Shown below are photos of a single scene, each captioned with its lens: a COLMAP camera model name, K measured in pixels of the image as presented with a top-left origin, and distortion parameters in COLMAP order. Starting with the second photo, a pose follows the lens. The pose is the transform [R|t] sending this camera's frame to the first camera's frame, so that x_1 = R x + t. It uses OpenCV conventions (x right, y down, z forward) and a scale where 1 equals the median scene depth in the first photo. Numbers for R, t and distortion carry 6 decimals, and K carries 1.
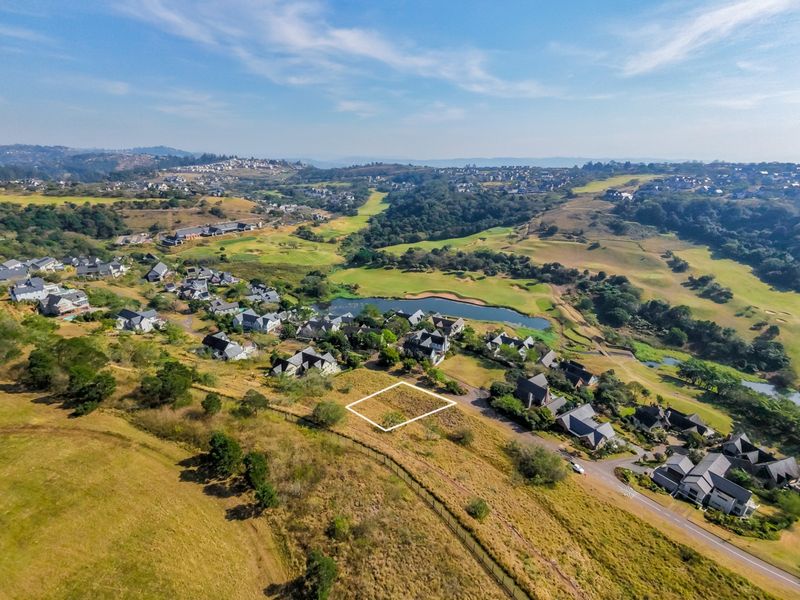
lens RADIAL K [[383.2, 0, 398.7], [0, 383.2, 299.7], [0, 0, 1]] dist [0.000413, 0.002448]
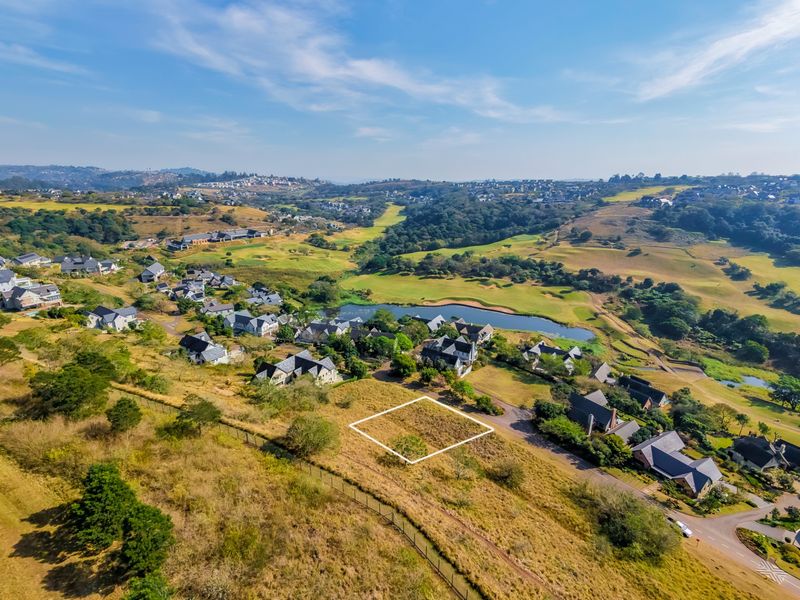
lens RADIAL K [[383.2, 0, 398.5], [0, 383.2, 300.3], [0, 0, 1]] dist [0.000413, 0.002448]
pose [[0.999030, 0.013153, -0.042017, -0.002448], [-0.015325, 0.998539, -0.051819, 0.038510], [0.041275, 0.052413, 0.997772, 0.132590]]
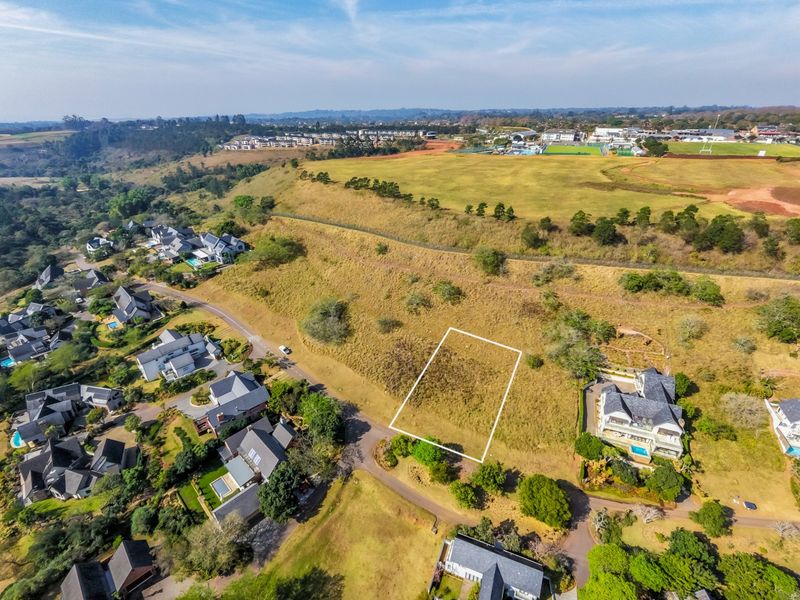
lens RADIAL K [[383.2, 0, 397.0], [0, 383.2, 301.9], [0, 0, 1]] dist [0.000413, 0.002448]
pose [[-0.985455, 0.079260, -0.150321, 0.137888], [-0.060395, 0.663471, 0.745760, -0.235508], [0.158843, 0.743992, -0.649034, 0.777826]]
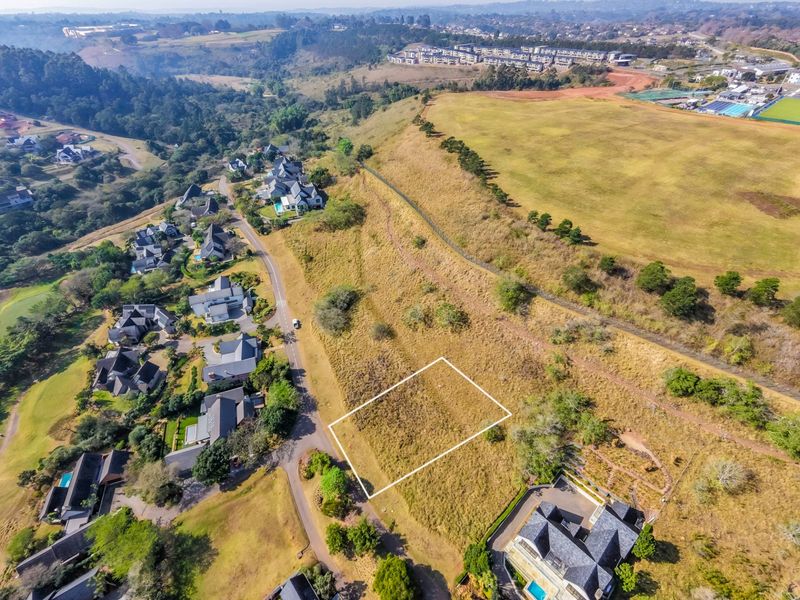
lens RADIAL K [[383.2, 0, 398.3], [0, 383.2, 299.2], [0, 0, 1]] dist [0.000413, 0.002448]
pose [[-0.959039, -0.175335, 0.222488, -0.049661], [0.106249, 0.505433, 0.856299, -0.283003], [-0.262592, 0.844864, -0.466101, 0.658699]]
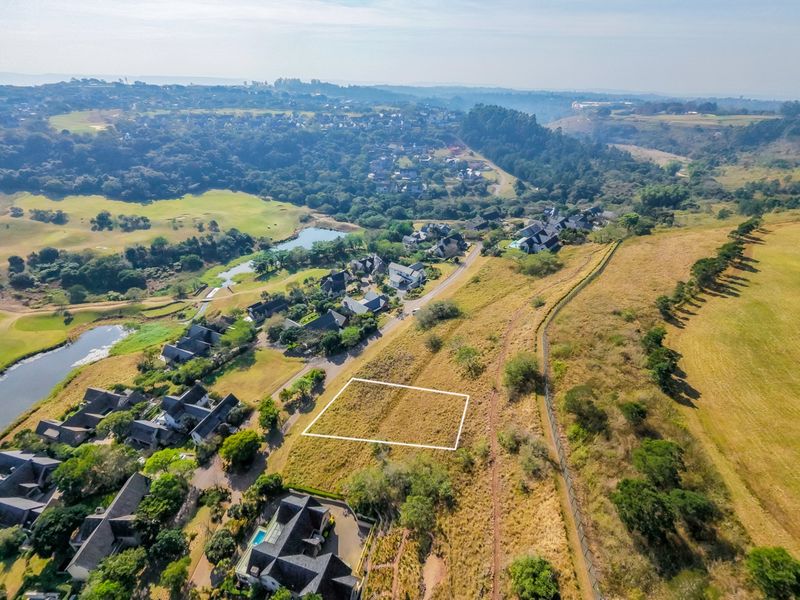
lens RADIAL K [[383.2, 0, 399.4], [0, 383.2, 298.9], [0, 0, 1]] dist [0.000413, 0.002448]
pose [[-0.230379, -0.492755, 0.839117, -0.337094], [0.346109, 0.764433, 0.543922, -0.192033], [-0.909469, 0.415734, -0.005563, 0.486304]]
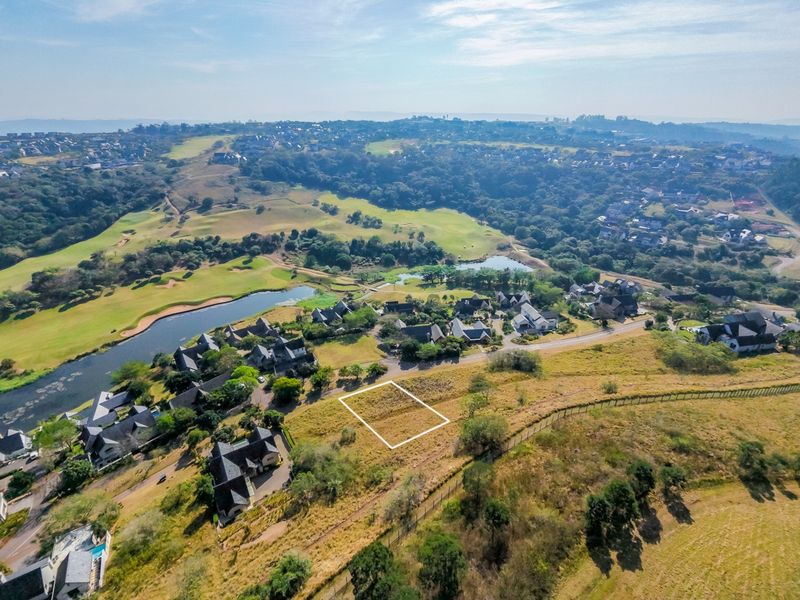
lens RADIAL K [[383.2, 0, 400.1], [0, 383.2, 299.3], [0, 0, 1]] dist [0.000413, 0.002448]
pose [[0.450746, -0.394616, 0.800691, -0.337810], [0.324129, 0.908112, 0.265091, -0.105801], [-0.831726, 0.140038, 0.537234, 0.260768]]
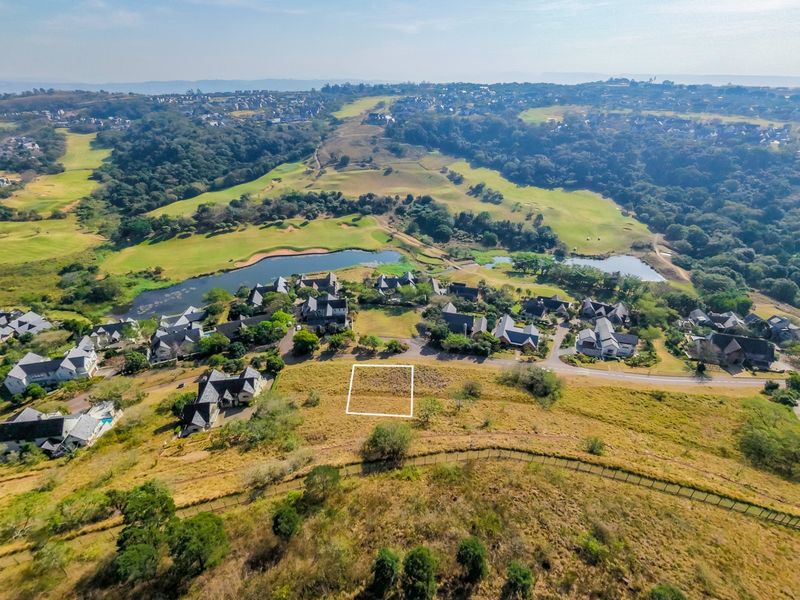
lens RADIAL K [[383.2, 0, 399.9], [0, 383.2, 301.1], [0, 0, 1]] dist [0.000413, 0.002448]
pose [[0.785924, -0.316776, 0.531015, -0.199408], [0.222895, 0.946202, 0.234563, -0.061009], [-0.576751, -0.065988, 0.814250, 0.147662]]
